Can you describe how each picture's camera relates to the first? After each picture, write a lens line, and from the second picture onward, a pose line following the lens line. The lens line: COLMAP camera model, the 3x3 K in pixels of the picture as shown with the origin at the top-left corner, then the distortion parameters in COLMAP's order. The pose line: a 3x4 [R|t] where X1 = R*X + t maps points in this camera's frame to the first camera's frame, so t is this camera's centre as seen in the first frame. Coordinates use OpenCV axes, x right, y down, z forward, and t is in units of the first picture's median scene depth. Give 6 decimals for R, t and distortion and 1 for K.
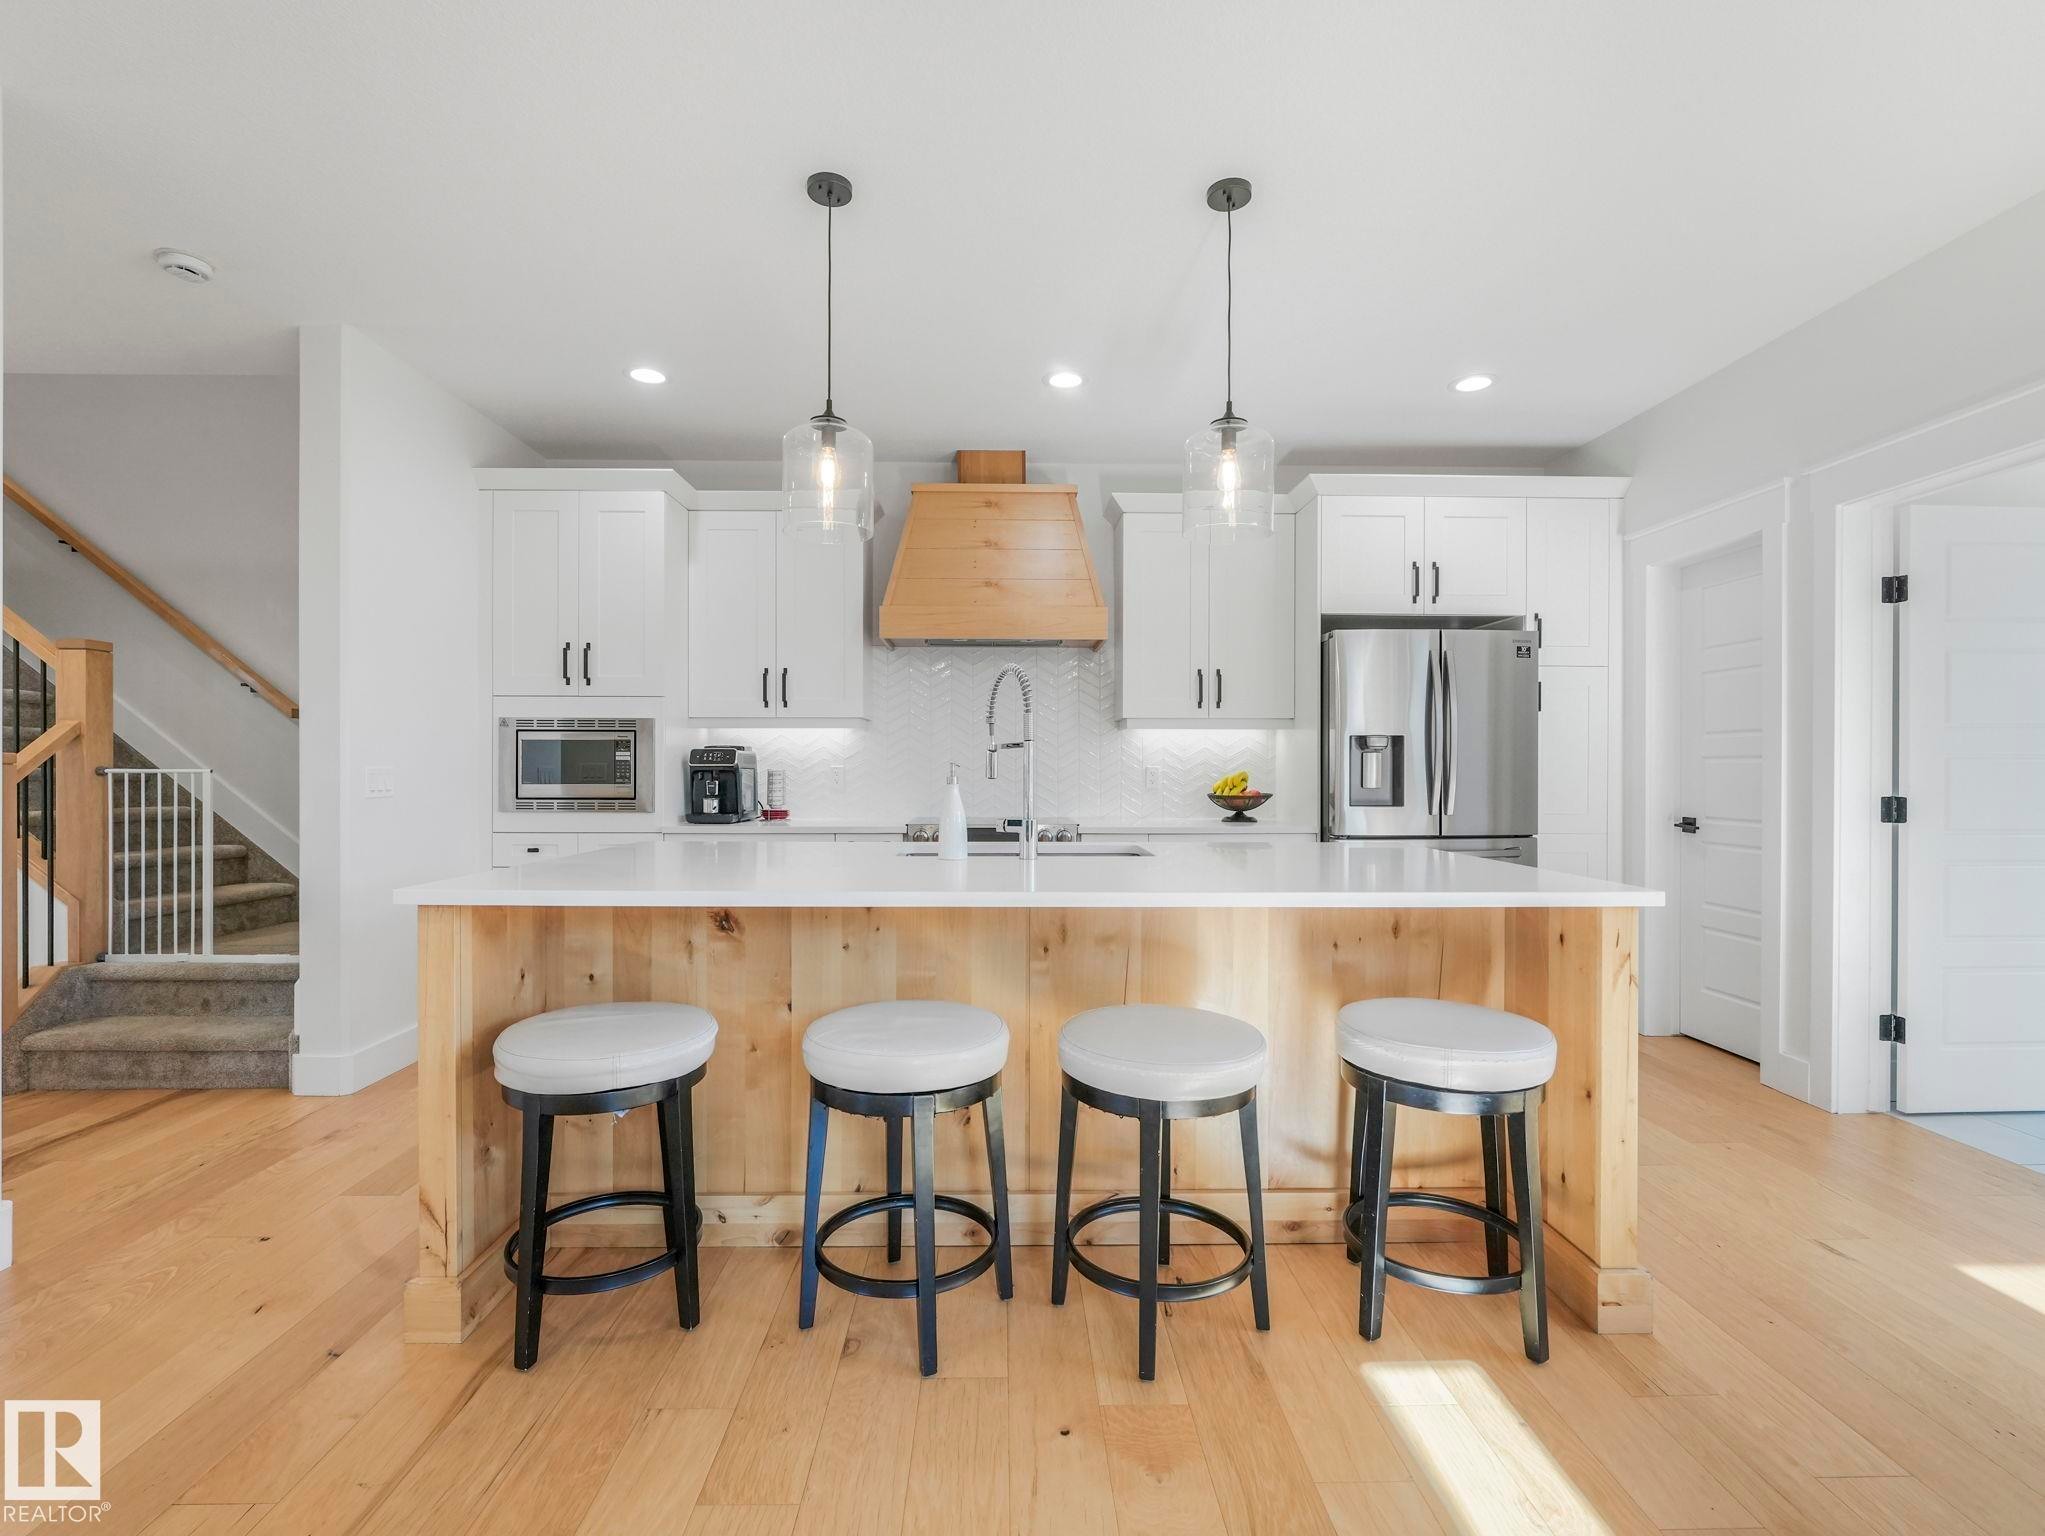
lens RADIAL K [[931.7, 0, 1035.0], [0, 931.7, 775.3], [0, 0, 1]] dist [-0.011449, 0.001770]
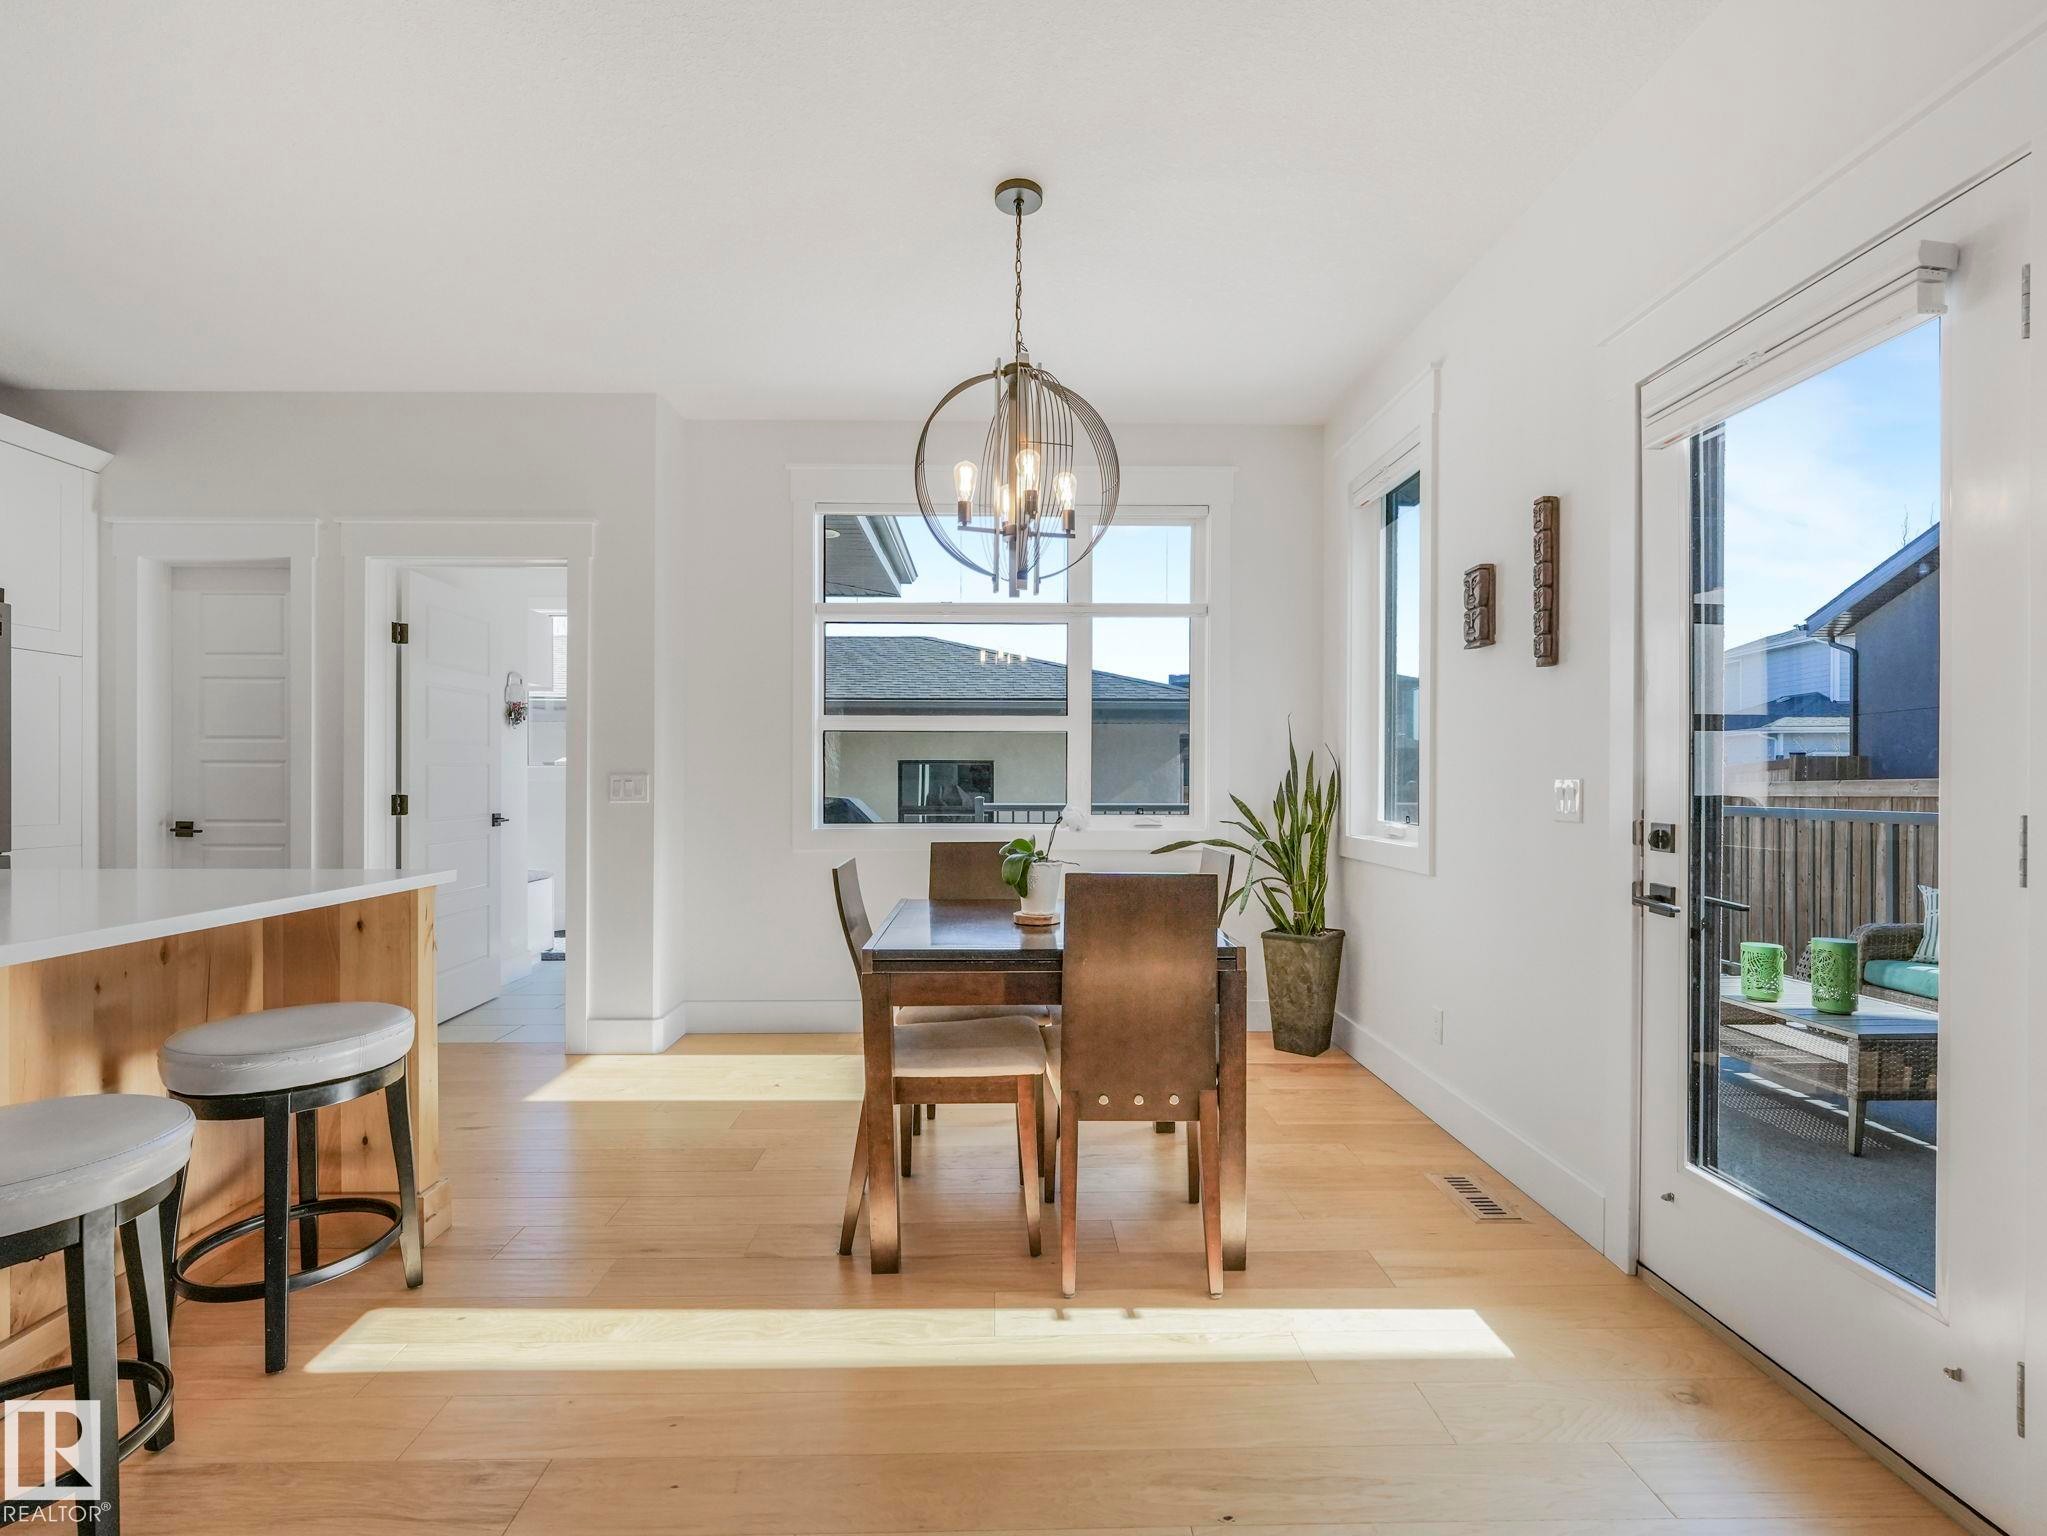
lens RADIAL K [[932.6, 0, 1016.6], [0, 932.6, 782.6], [0, 0, 1]] dist [-0.011449, 0.001770]
pose [[-0.012125, -0.006476, 0.999906, -0.277434], [0.003236, 0.999974, 0.006515, 0.000462], [-0.999921, 0.003315, -0.012104, 0.117799]]
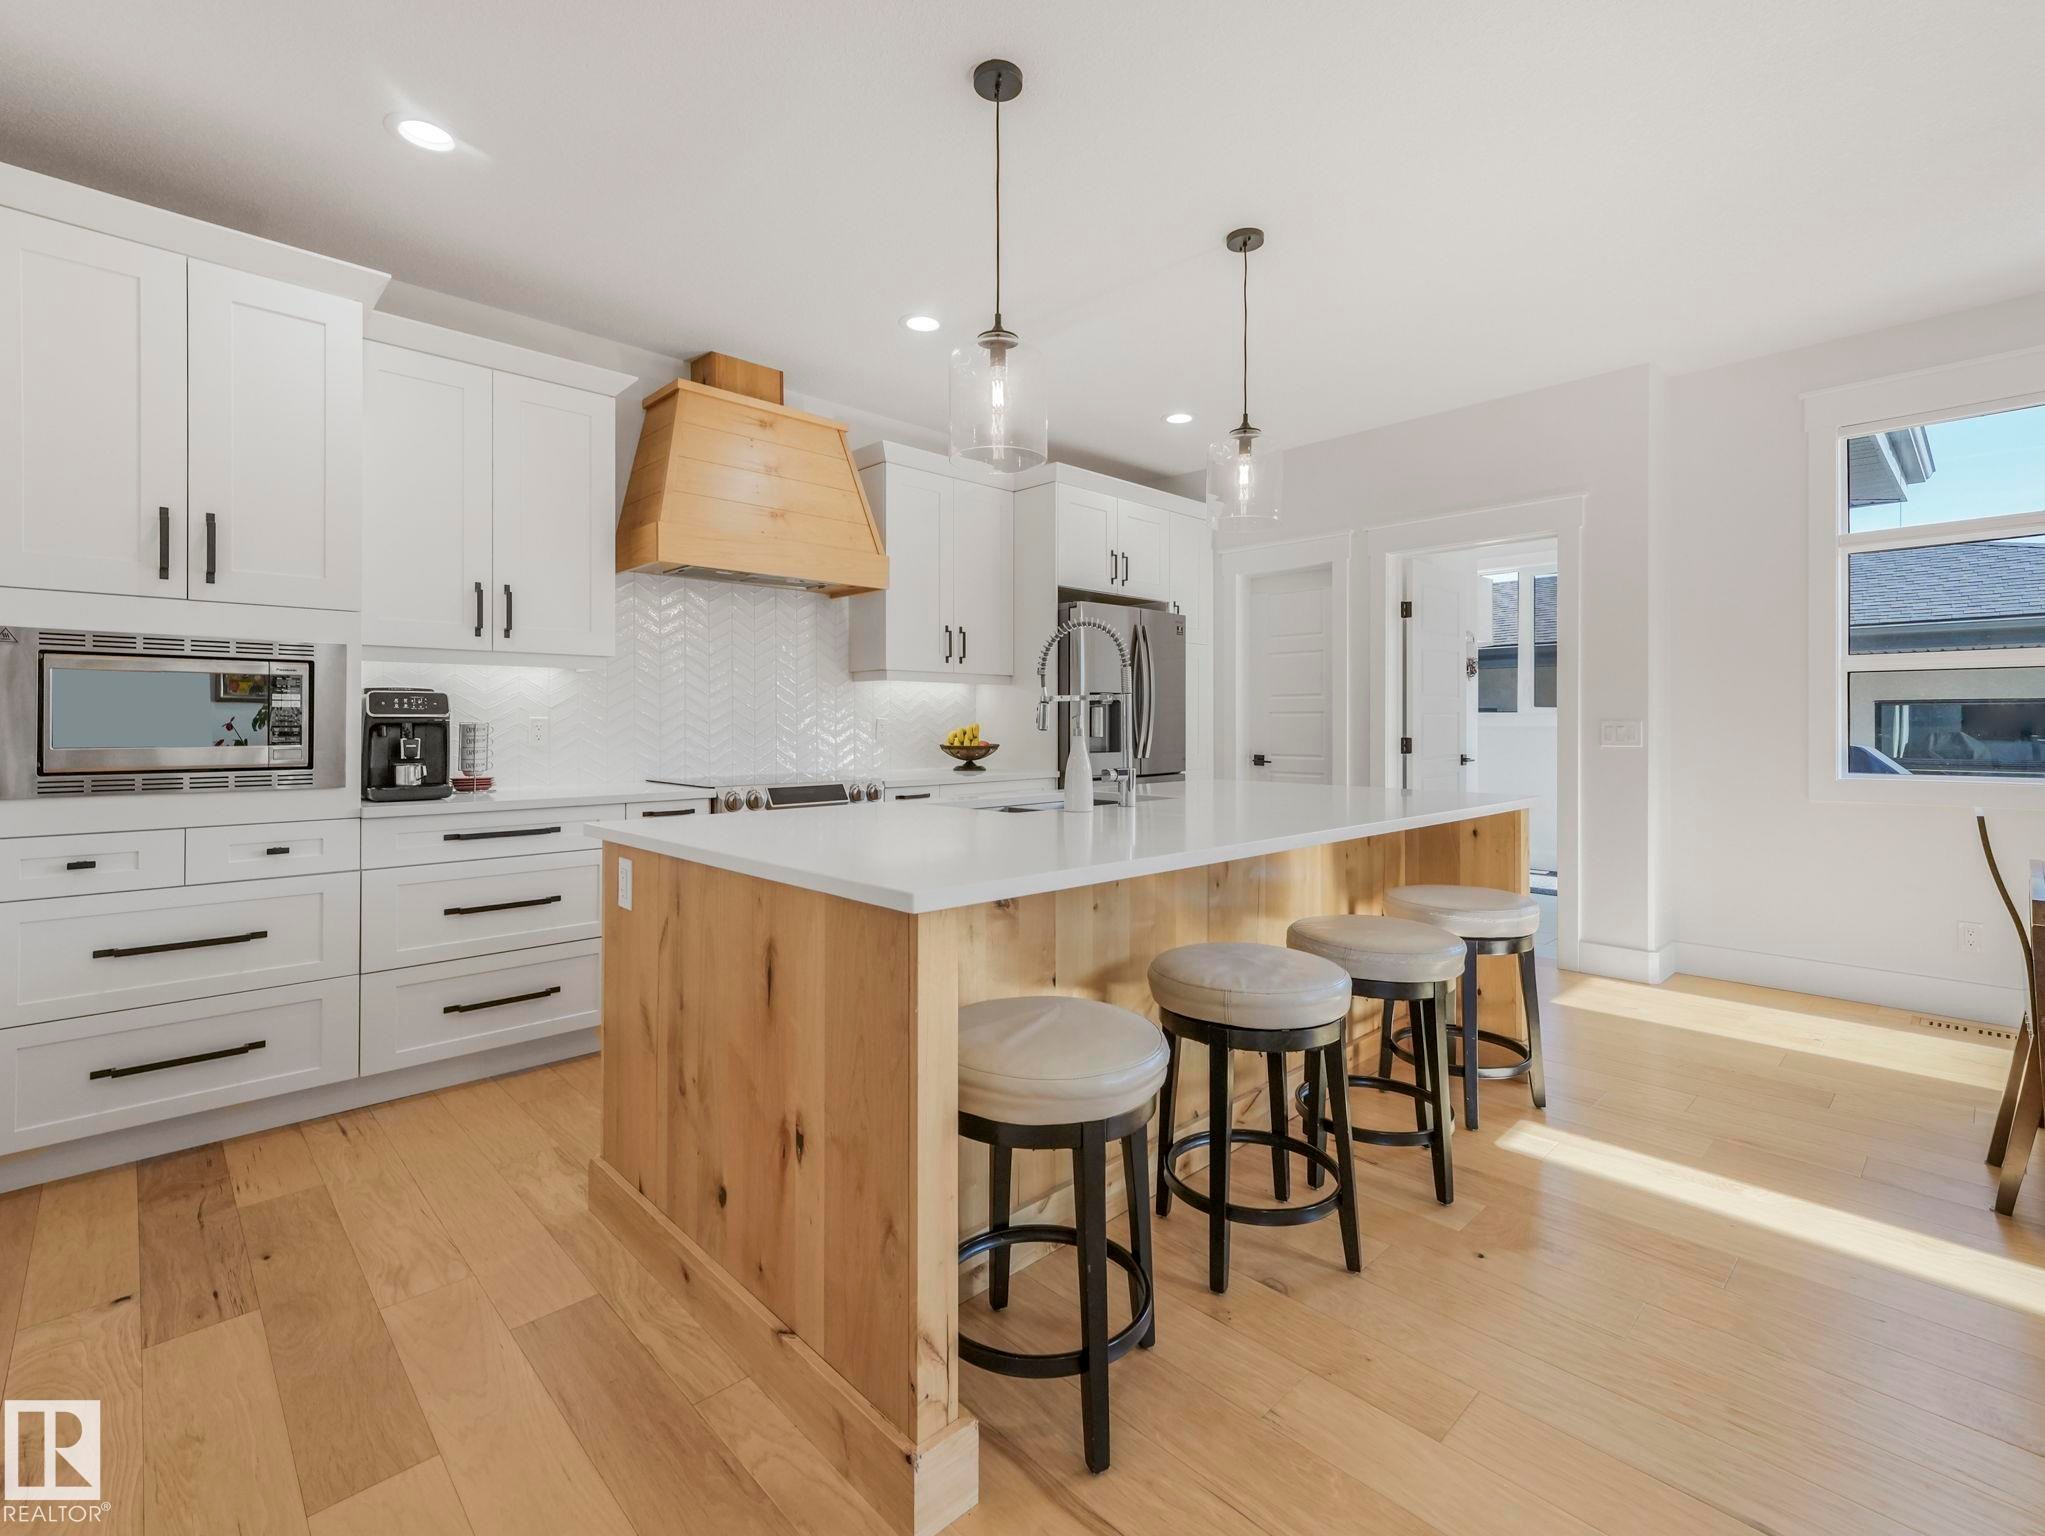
lens RADIAL K [[931.7, 0, 993.9], [0, 931.7, 717.9], [0, 0, 1]] dist [-0.011449, 0.001770]
pose [[0.740523, 0.001631, 0.672029, -0.522444], [0.005721, 0.999946, -0.008731, -0.000959], [-0.672007, 0.010310, 0.740473, 0.209156]]
